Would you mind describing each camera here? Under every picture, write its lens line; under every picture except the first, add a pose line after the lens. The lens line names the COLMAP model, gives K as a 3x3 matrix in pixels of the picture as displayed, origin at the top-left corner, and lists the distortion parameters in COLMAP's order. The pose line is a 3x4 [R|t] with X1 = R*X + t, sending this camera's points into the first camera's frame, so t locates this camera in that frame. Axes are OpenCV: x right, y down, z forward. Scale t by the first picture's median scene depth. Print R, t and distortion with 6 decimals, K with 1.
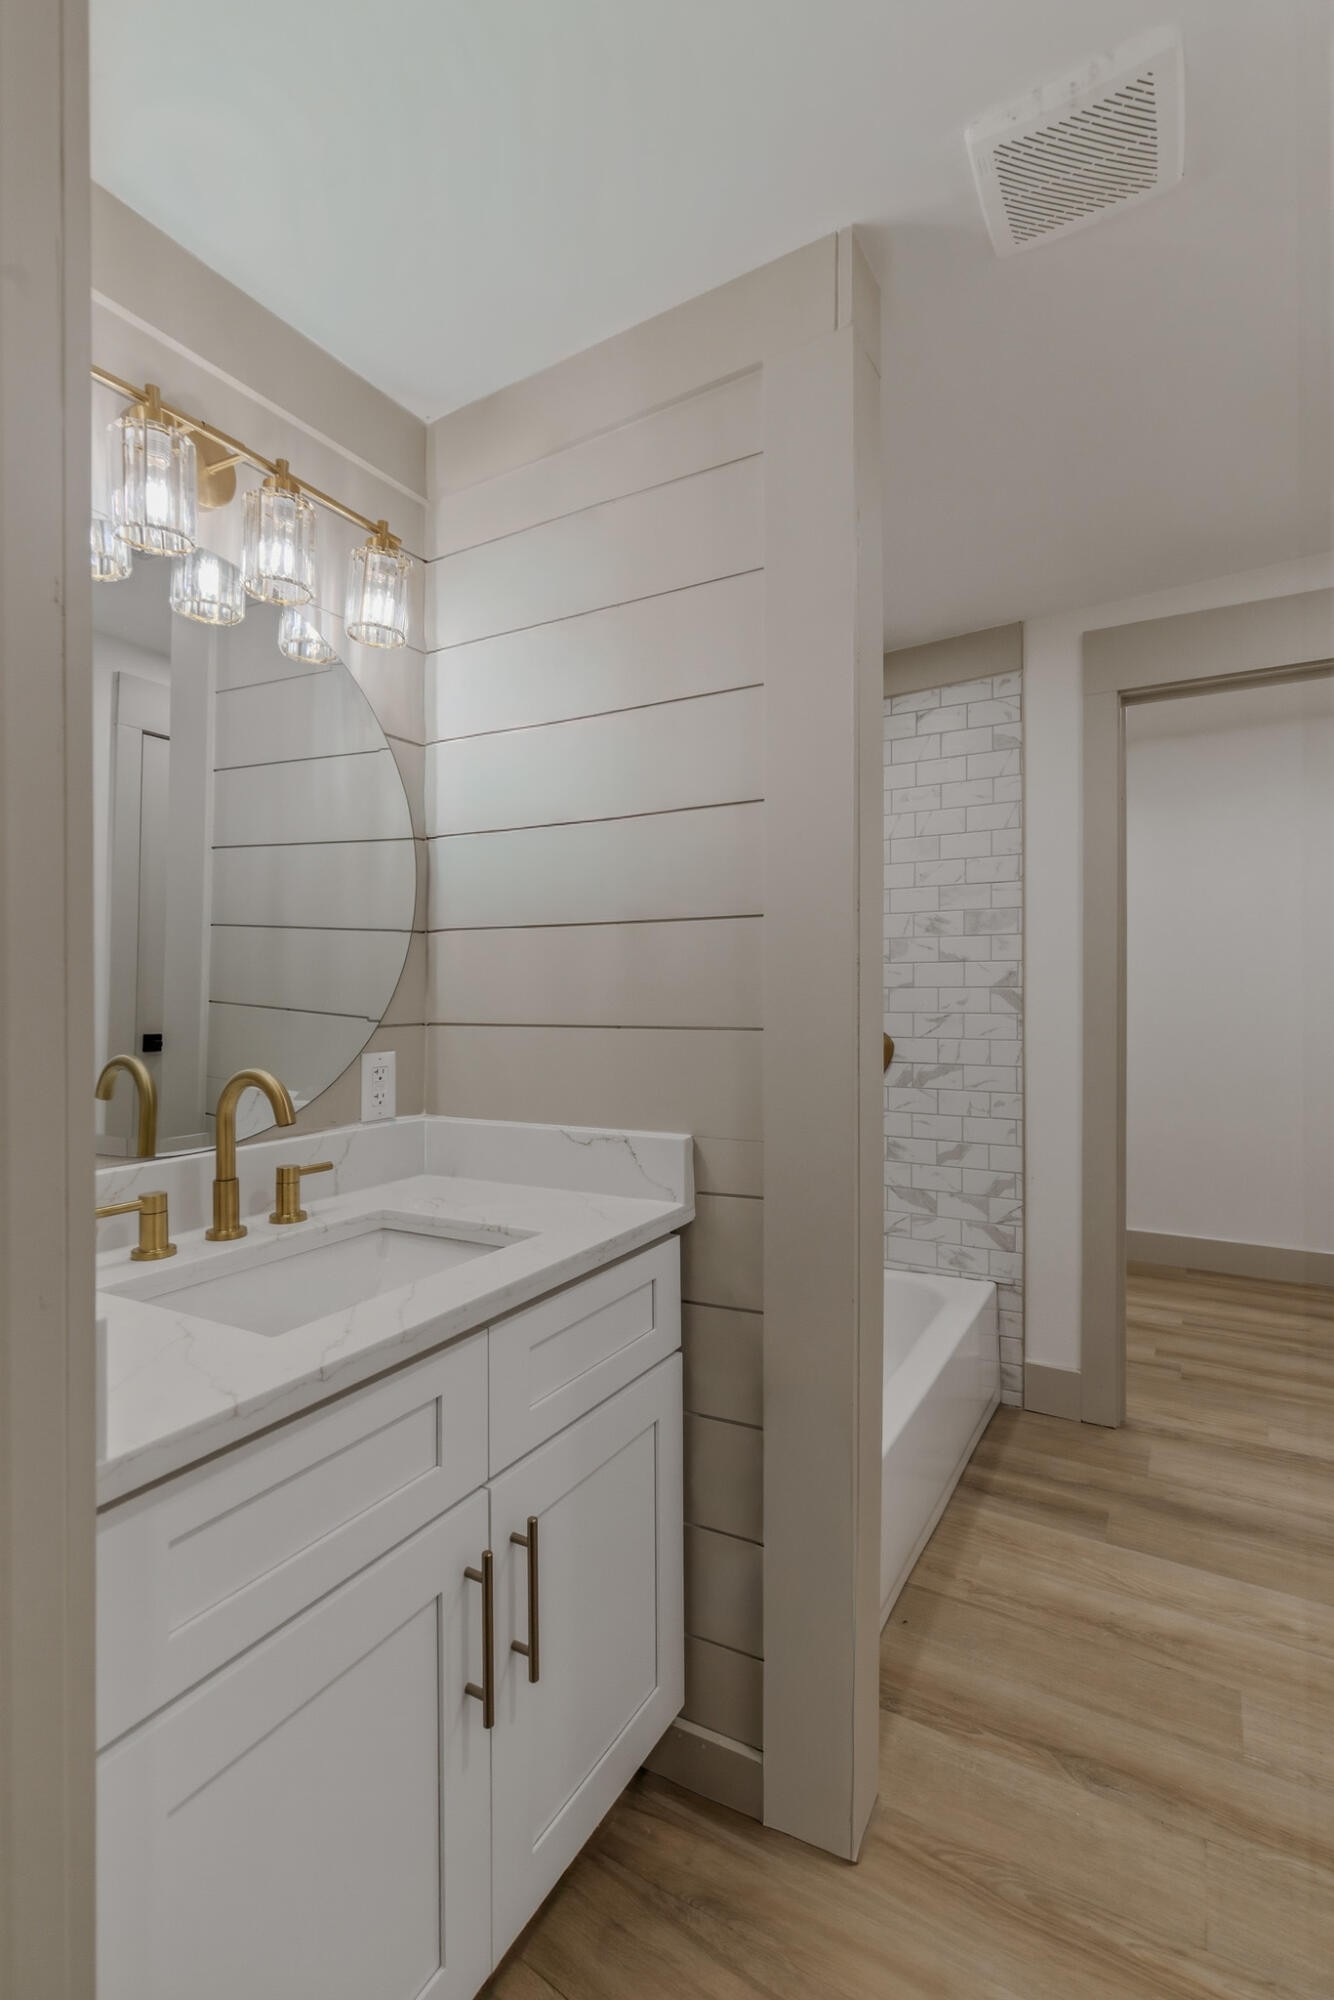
lens RADIAL K [[937.0, 0, 665.6], [0, 937.0, 991.7], [0, 0, 1]] dist [0.000805, 0.000467]
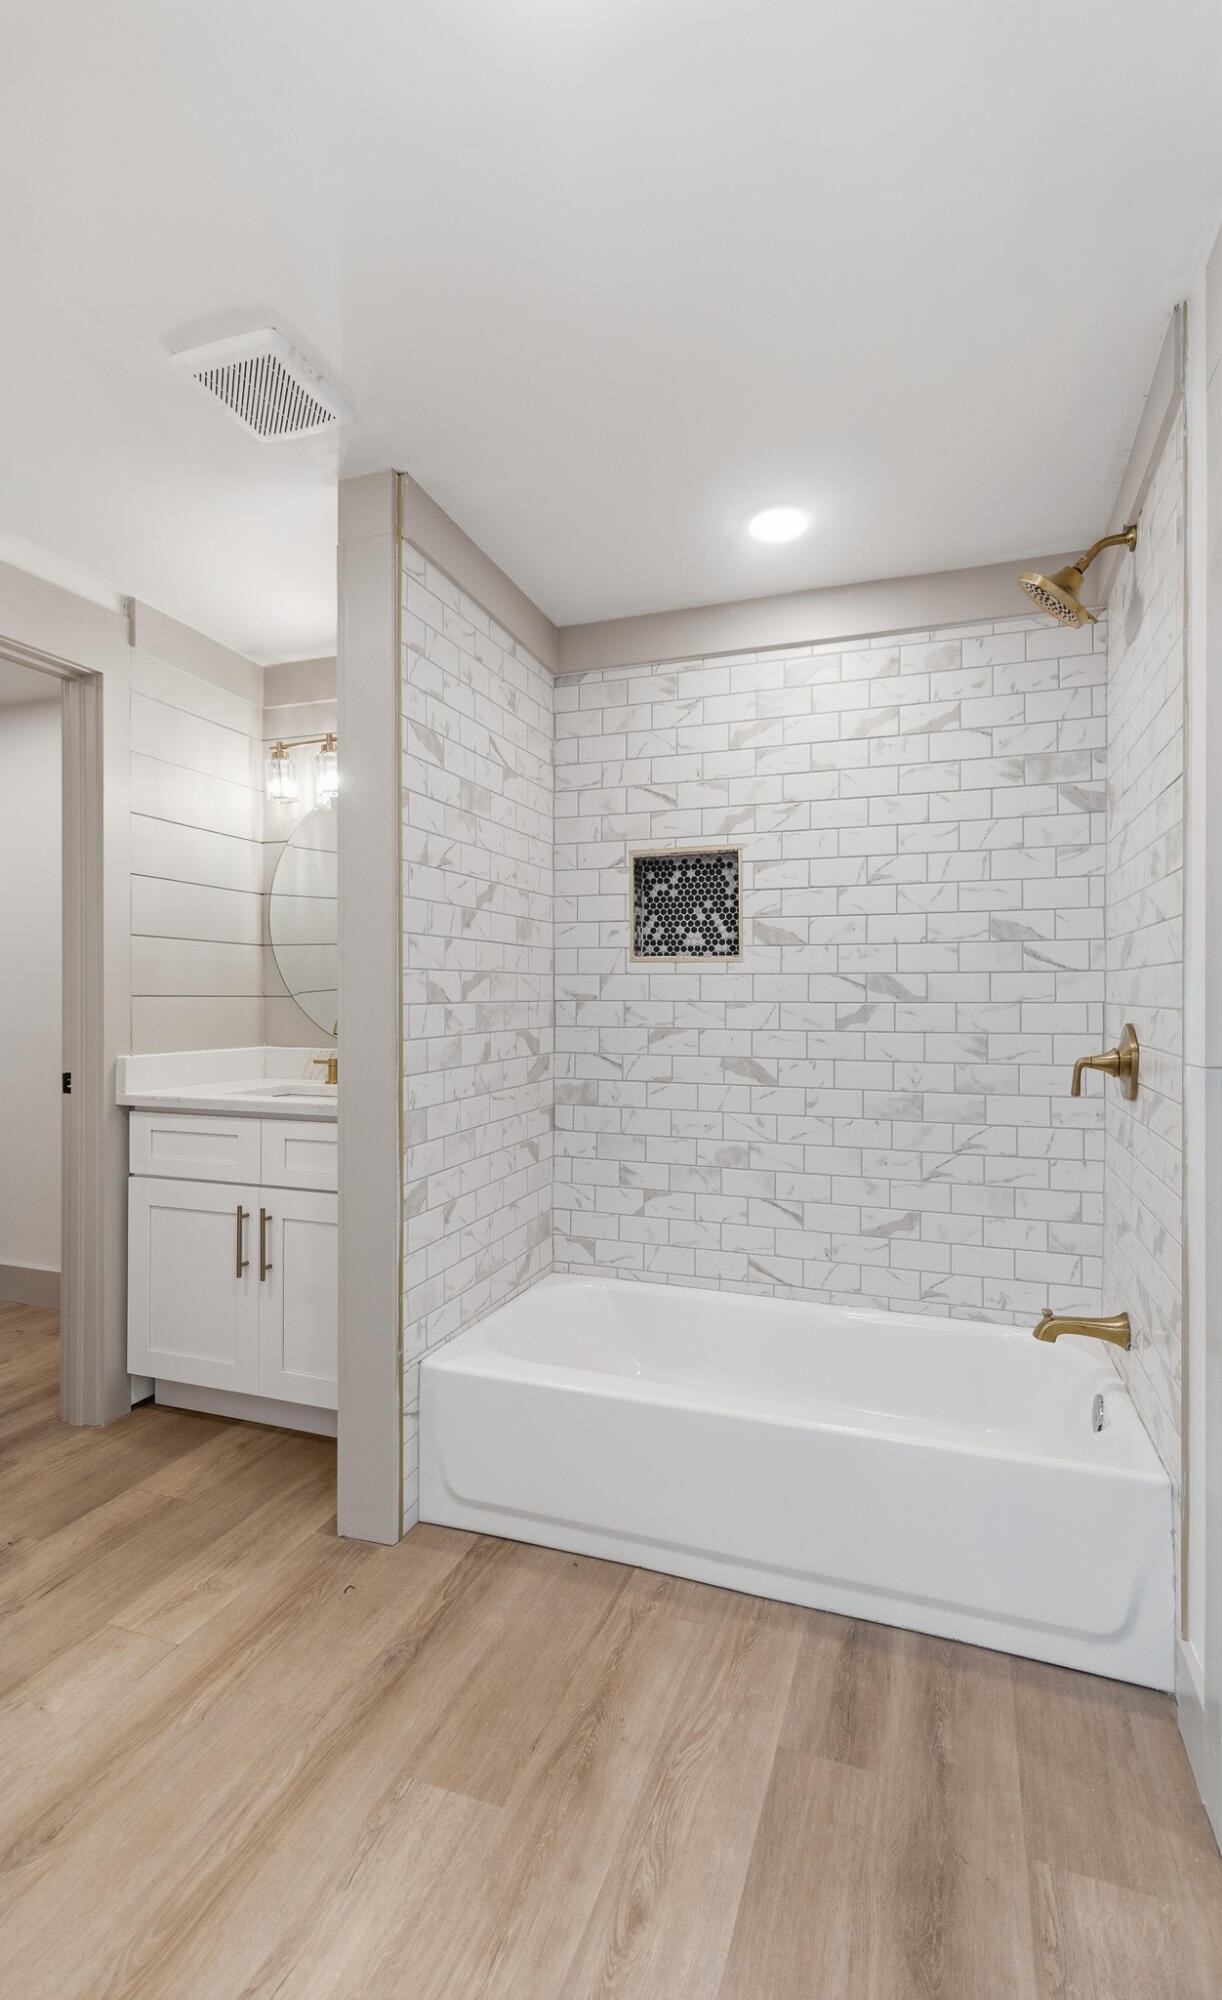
lens RADIAL K [[936.6, 0, 612.4], [0, 936.6, 998.3], [0, 0, 1]] dist [0.020805, -0.000204]
pose [[0.161775, 0.007313, -0.986801, 1.525575], [-0.008170, 0.999948, 0.006071, 0.027728], [0.986794, 0.007080, 0.161826, 1.004703]]
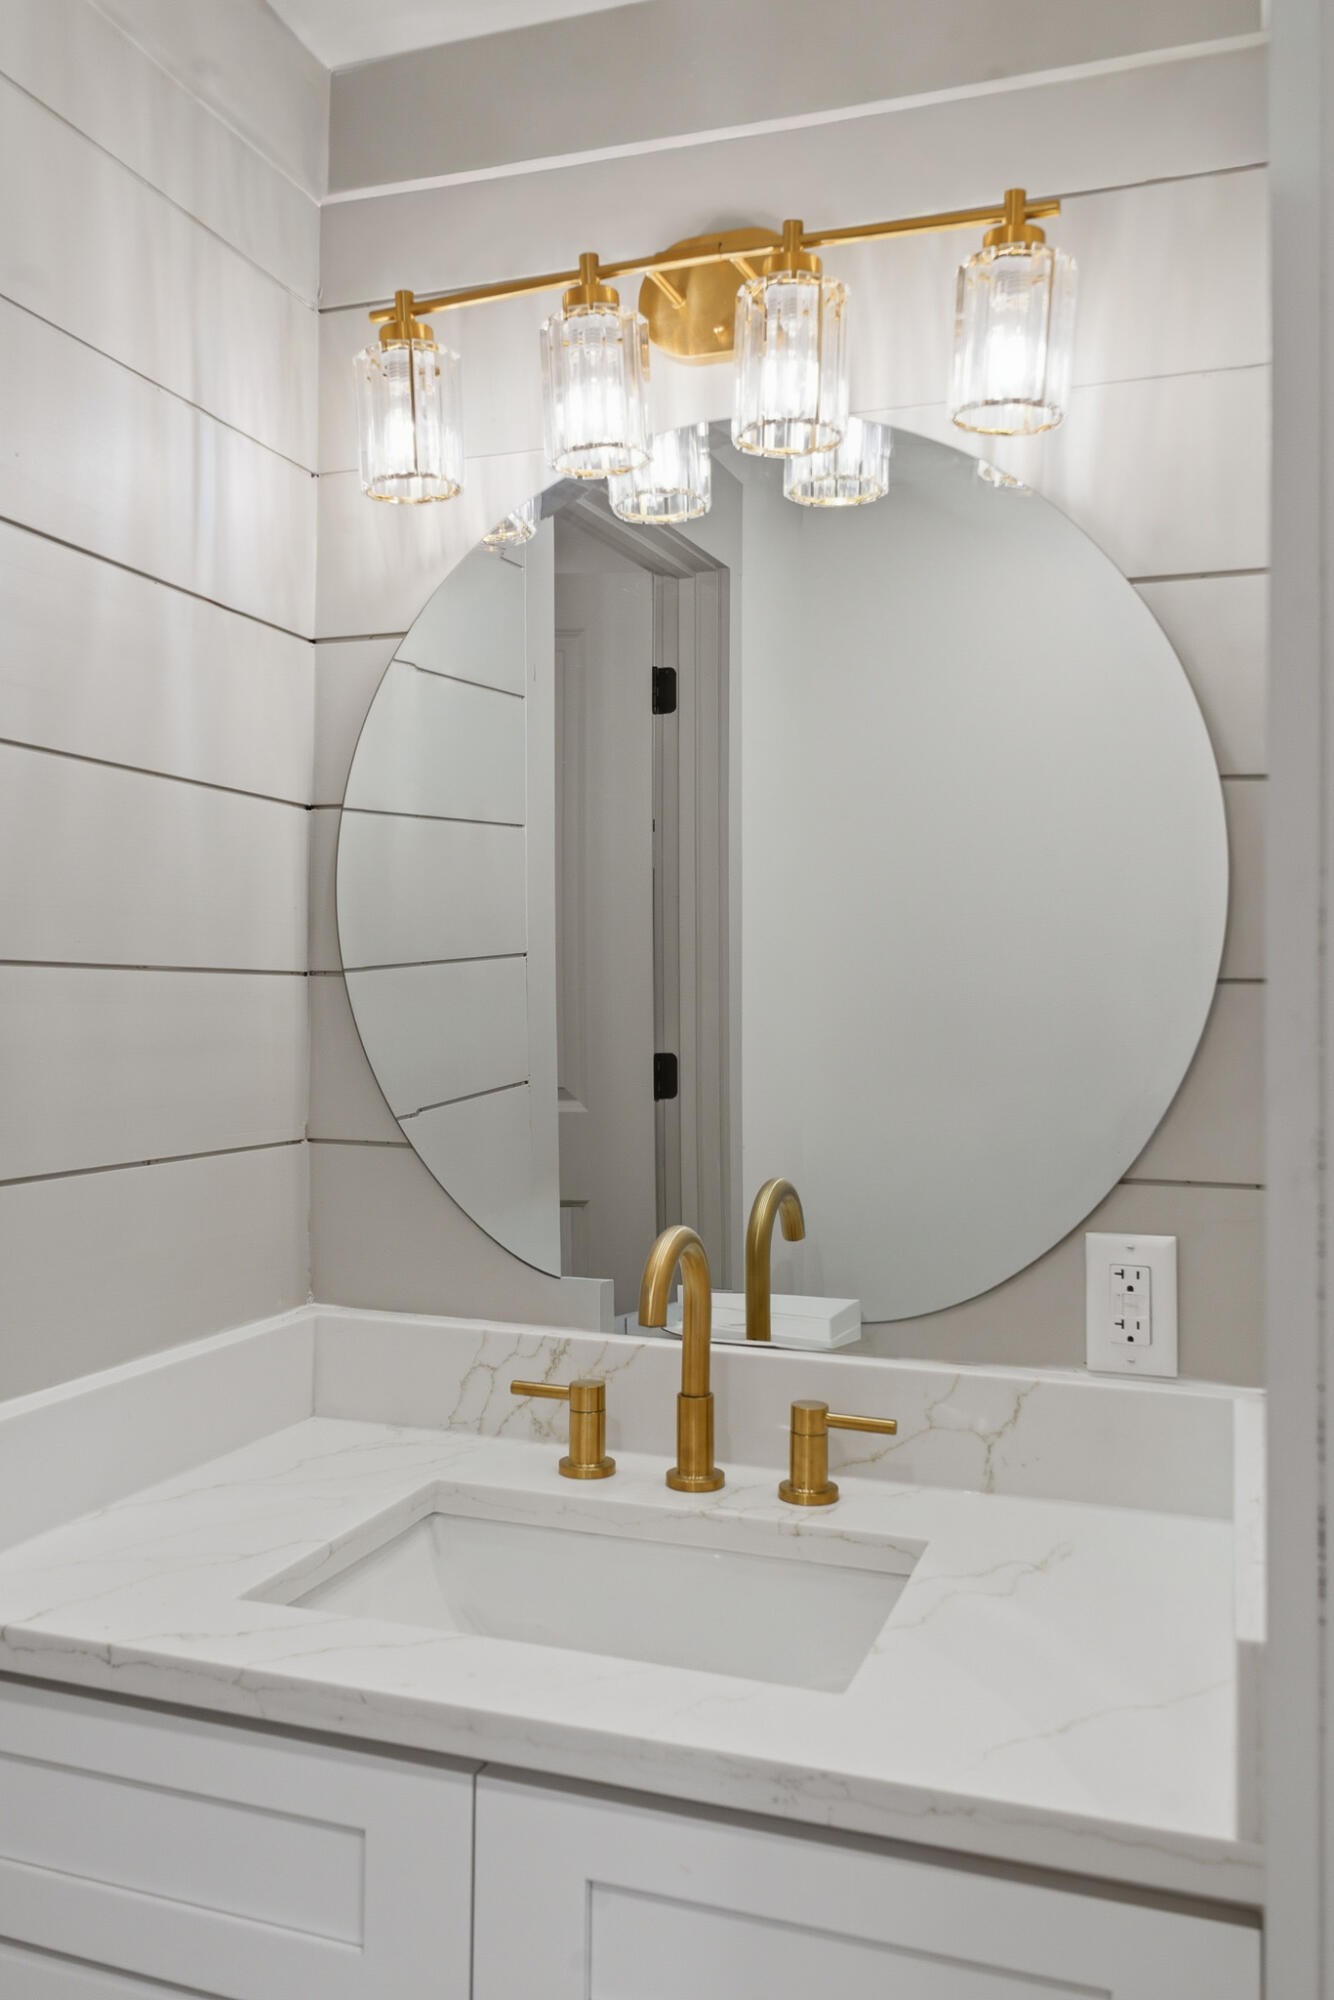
lens RADIAL K [[1625.7, 0, 624.4], [0, 1625.7, 952.8], [0, 0, 1]] dist [0.006408, 0.001262]
pose [[0.155728, -0.018921, -0.987619, 0.505637], [-0.015464, 0.999647, -0.021590, -0.061000], [0.987679, 0.018635, 0.155381, 0.628715]]
